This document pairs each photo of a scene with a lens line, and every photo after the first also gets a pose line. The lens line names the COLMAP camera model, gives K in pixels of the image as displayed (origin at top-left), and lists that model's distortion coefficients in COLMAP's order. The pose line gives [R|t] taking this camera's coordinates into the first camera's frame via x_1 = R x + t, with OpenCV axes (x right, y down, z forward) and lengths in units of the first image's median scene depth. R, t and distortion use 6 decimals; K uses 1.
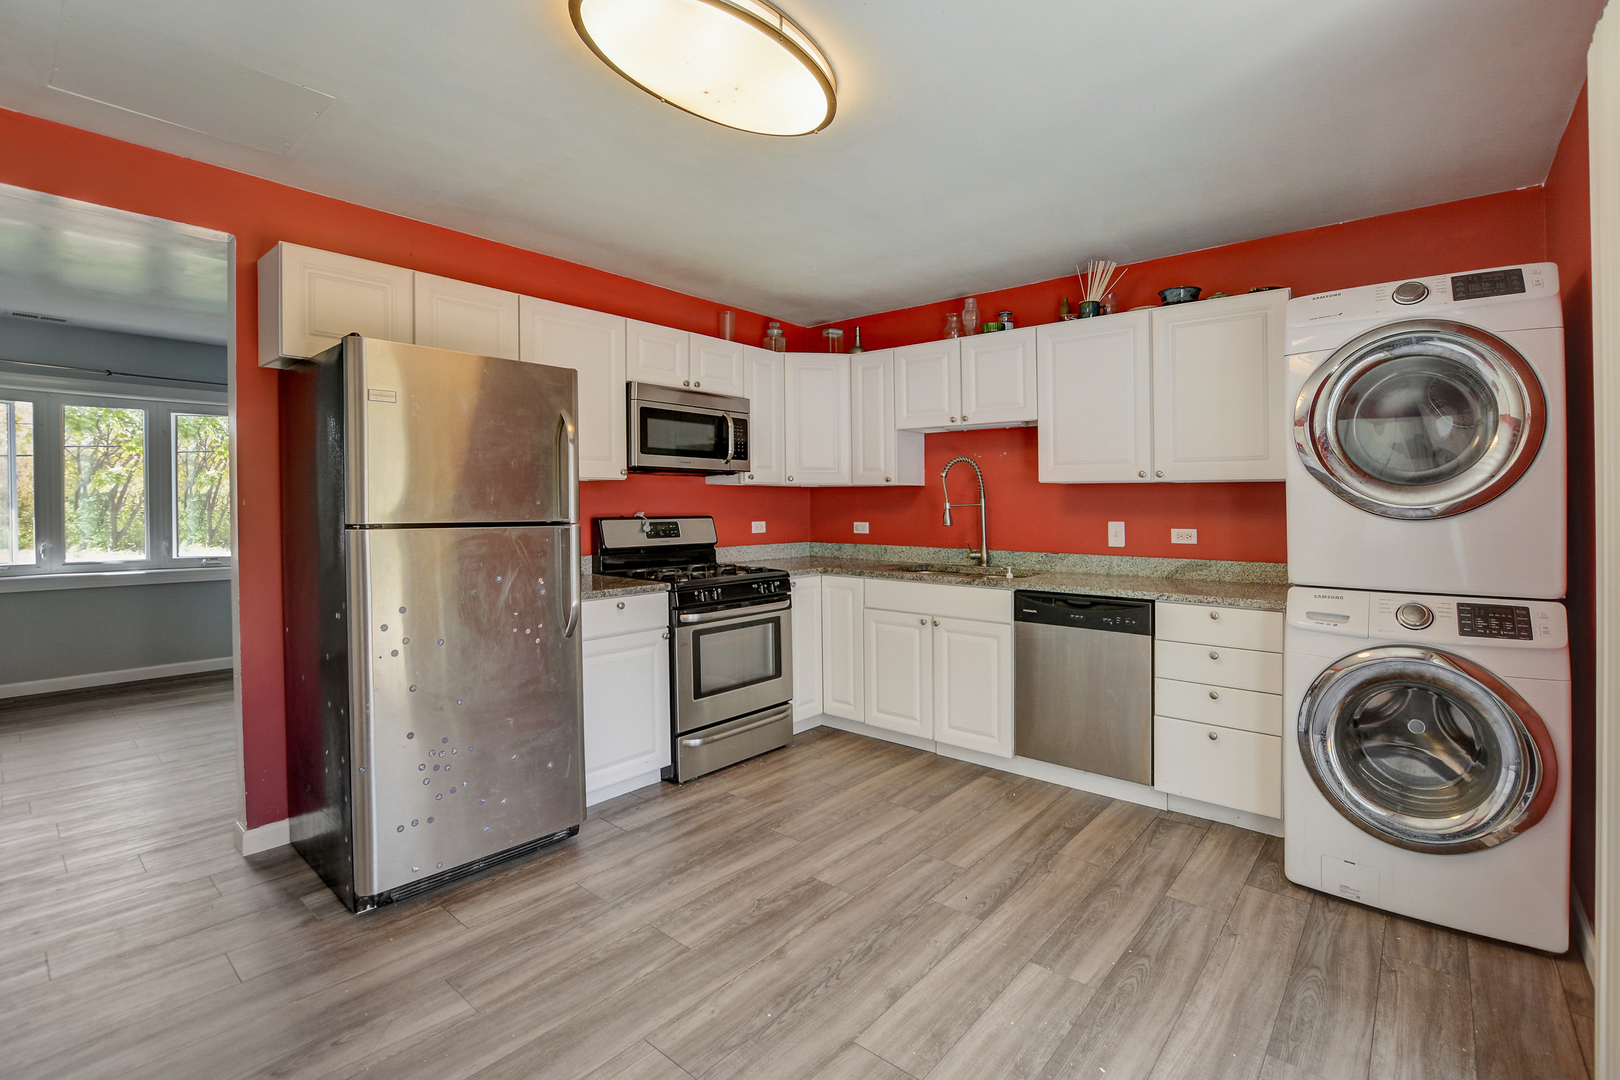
lens RADIAL K [[735.0, 0, 776.6], [0, 735.0, 518.7], [0, 0, 1]] dist [-0.036085, 0.004685]
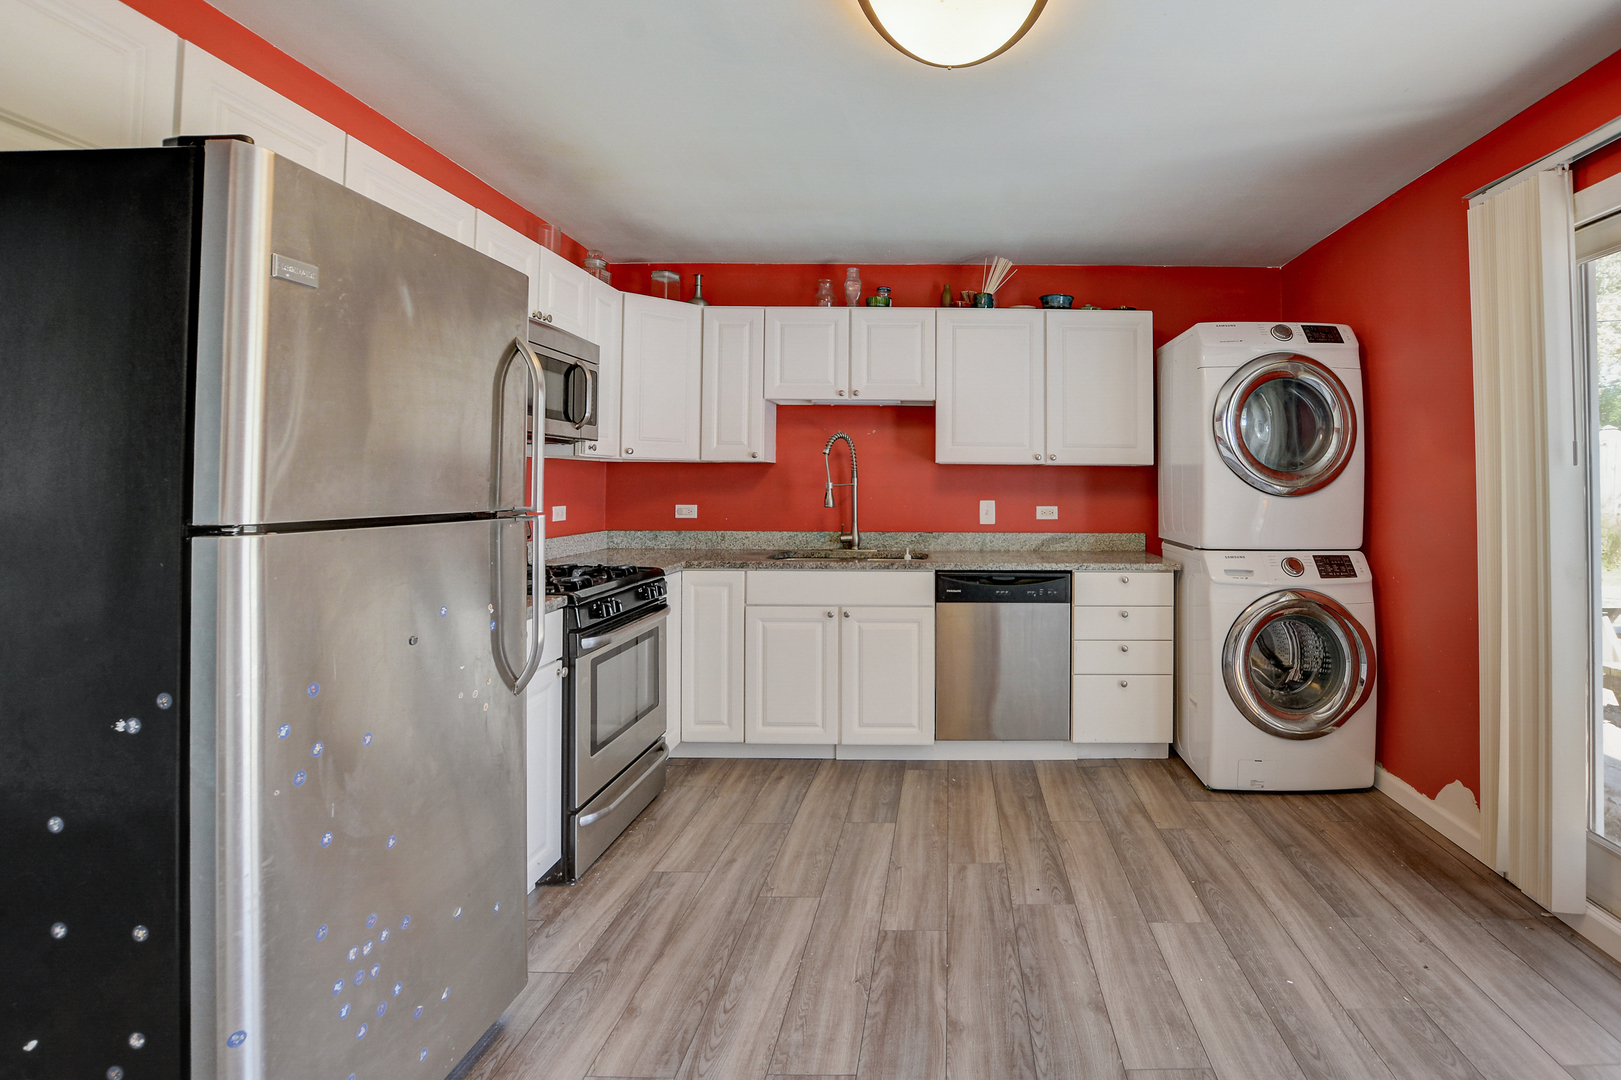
lens RADIAL K [[780.1, 0, 945.9], [0, 780.1, 467.0], [0, 0, 1]] dist [-0.029848, 0.000809]
pose [[0.746680, 0.016310, 0.664984, -0.390483], [0.009663, 0.999328, -0.035361, -0.006070], [-0.665113, 0.032829, 0.746020, 0.214786]]
